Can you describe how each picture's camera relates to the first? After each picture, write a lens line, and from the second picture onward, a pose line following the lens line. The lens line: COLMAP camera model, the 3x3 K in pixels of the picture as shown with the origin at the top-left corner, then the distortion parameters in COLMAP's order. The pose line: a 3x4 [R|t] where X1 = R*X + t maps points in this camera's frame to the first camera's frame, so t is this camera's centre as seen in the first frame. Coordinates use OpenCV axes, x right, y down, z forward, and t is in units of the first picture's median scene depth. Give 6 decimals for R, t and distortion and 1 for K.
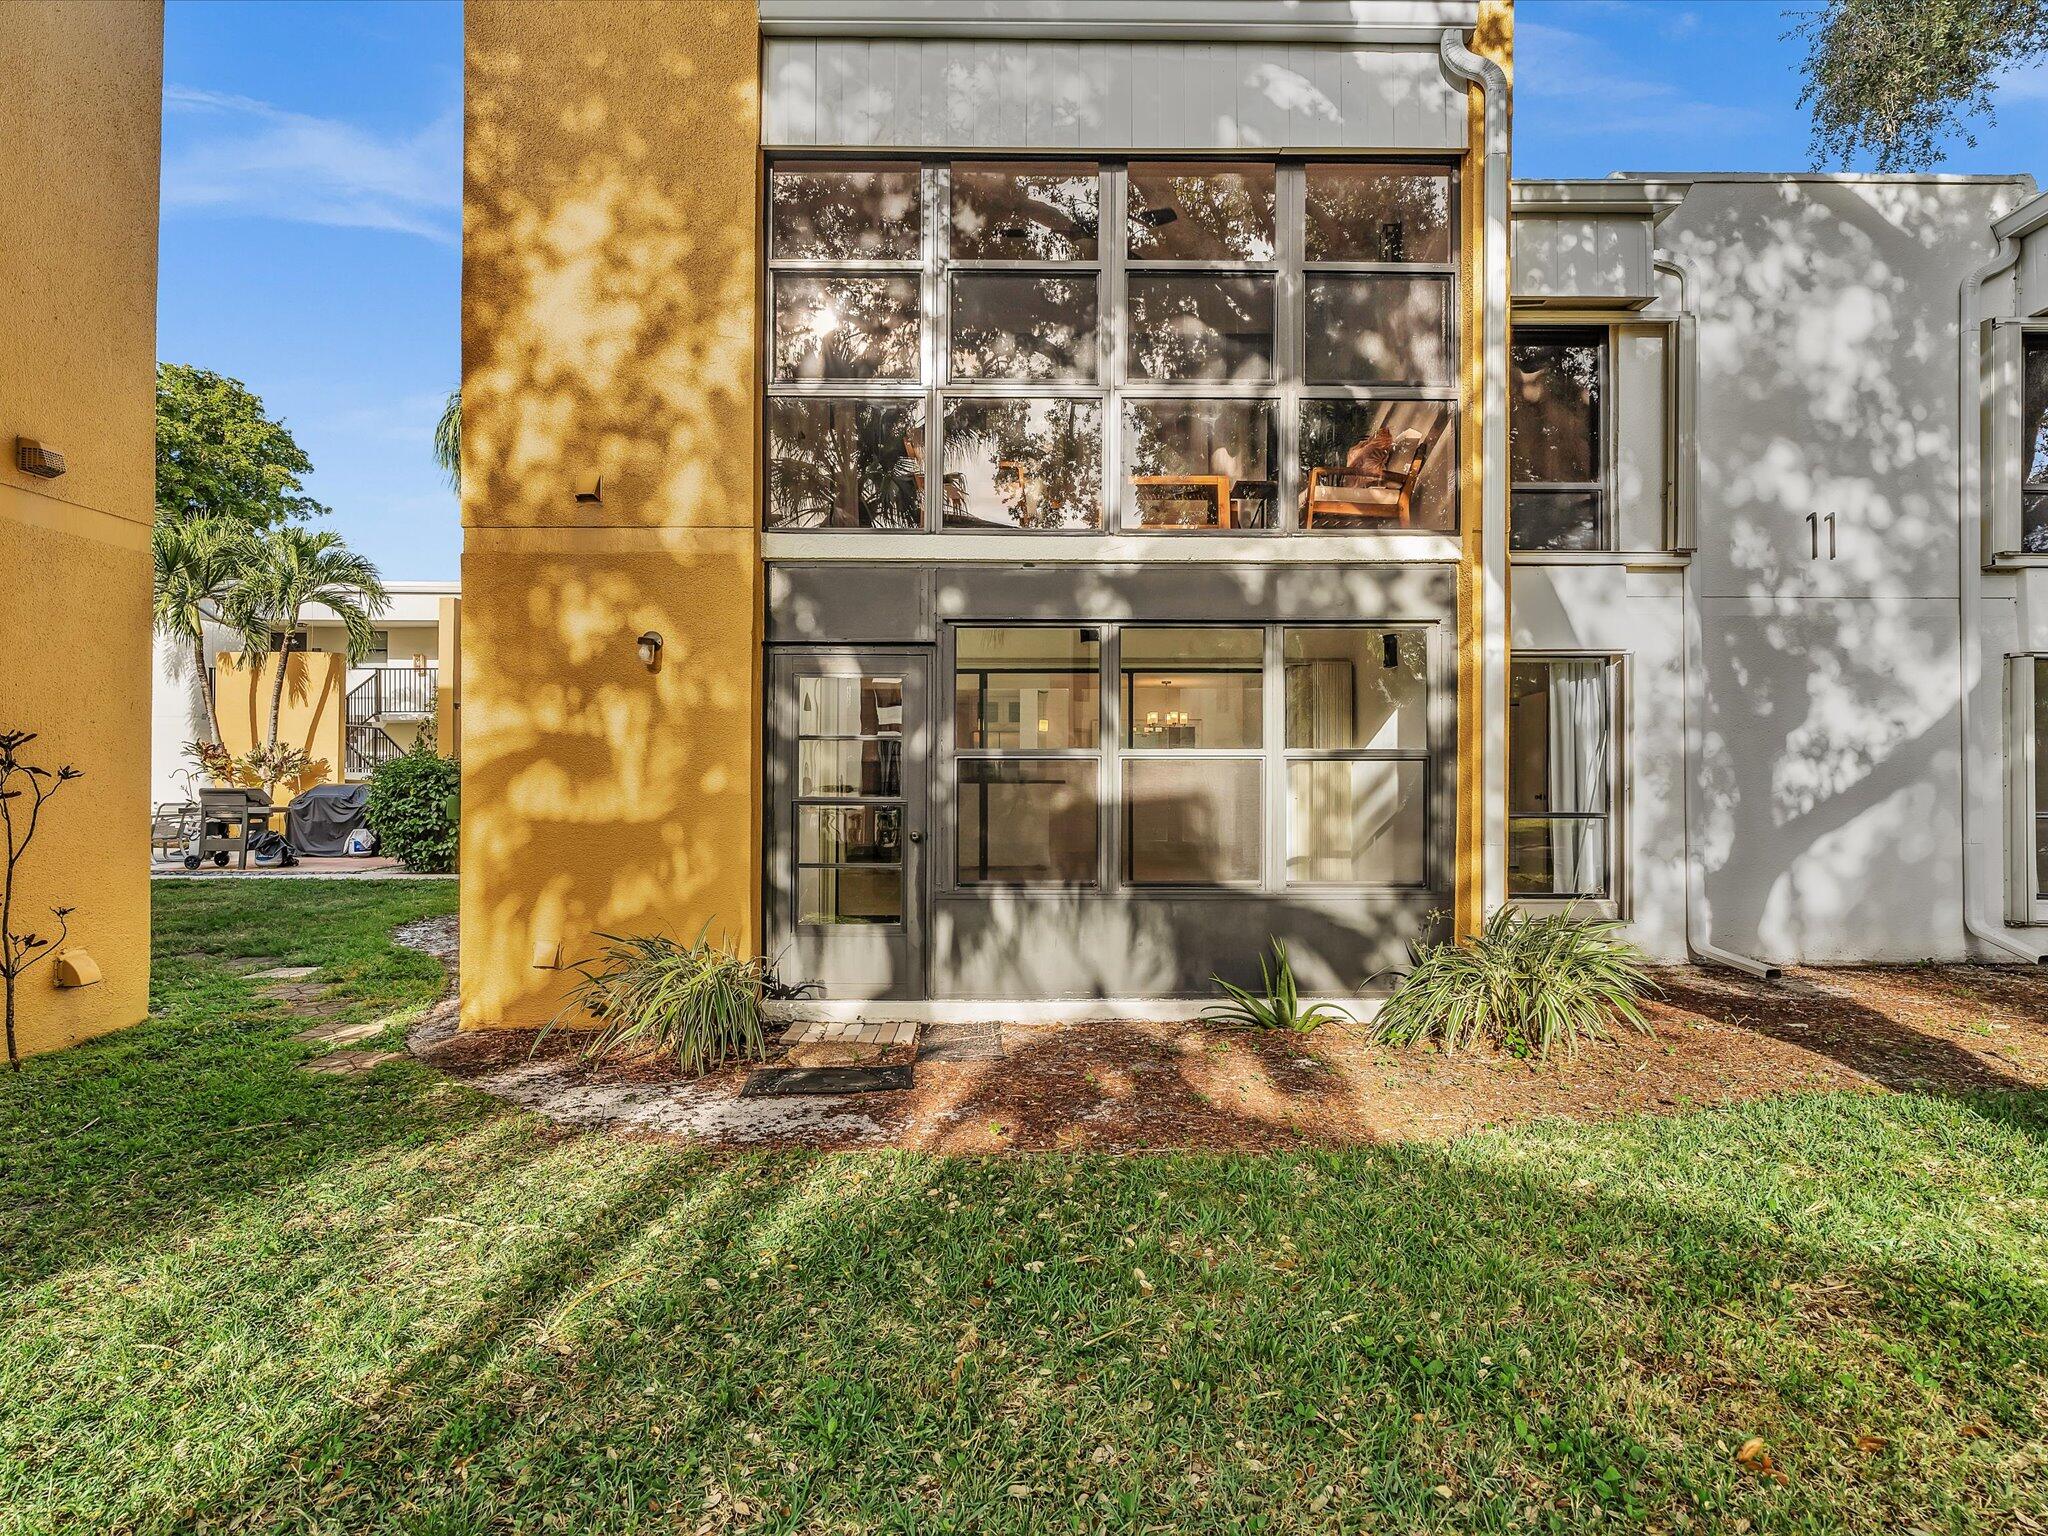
lens RADIAL K [[1026.1, 0, 1026.1], [0, 1026.1, 770.2], [0, 0, 1]] dist [-0.005427, 0.002302]
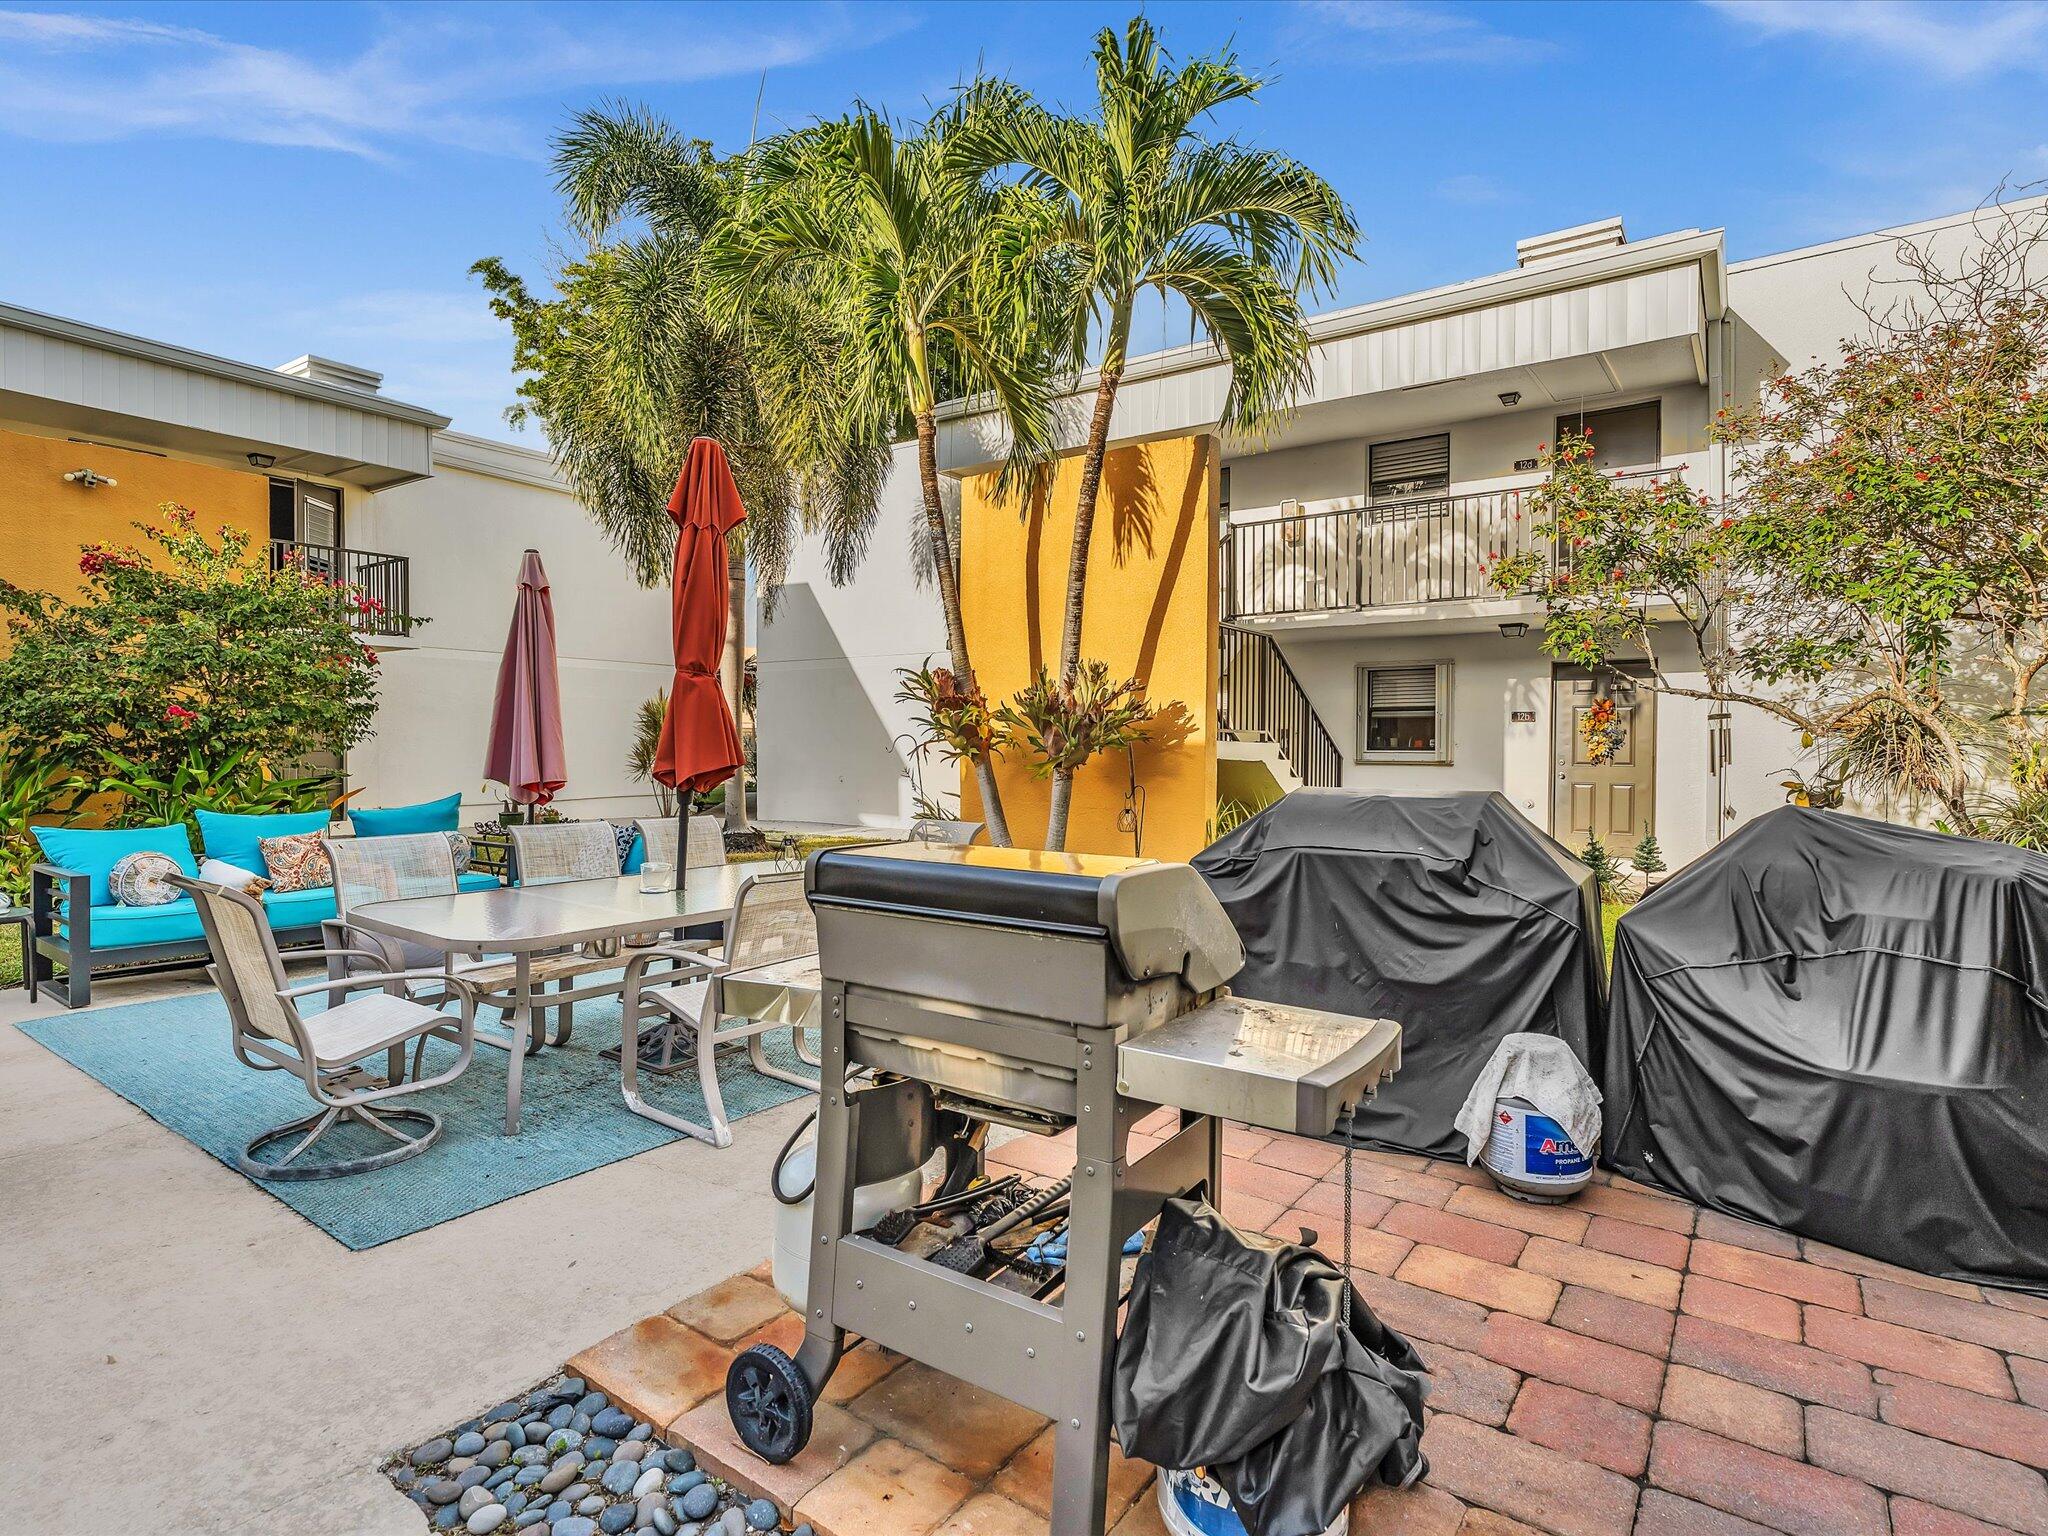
lens RADIAL K [[1026.1, 0, 1026.1], [0, 1026.1, 770.2], [0, 0, 1]] dist [-0.005427, 0.002302]
pose [[0.814702, 0.018547, -0.579583, -0.496892], [-0.003249, 0.999619, 0.027421, 0.002681], [0.579870, -0.020457, 0.814452, 0.636973]]
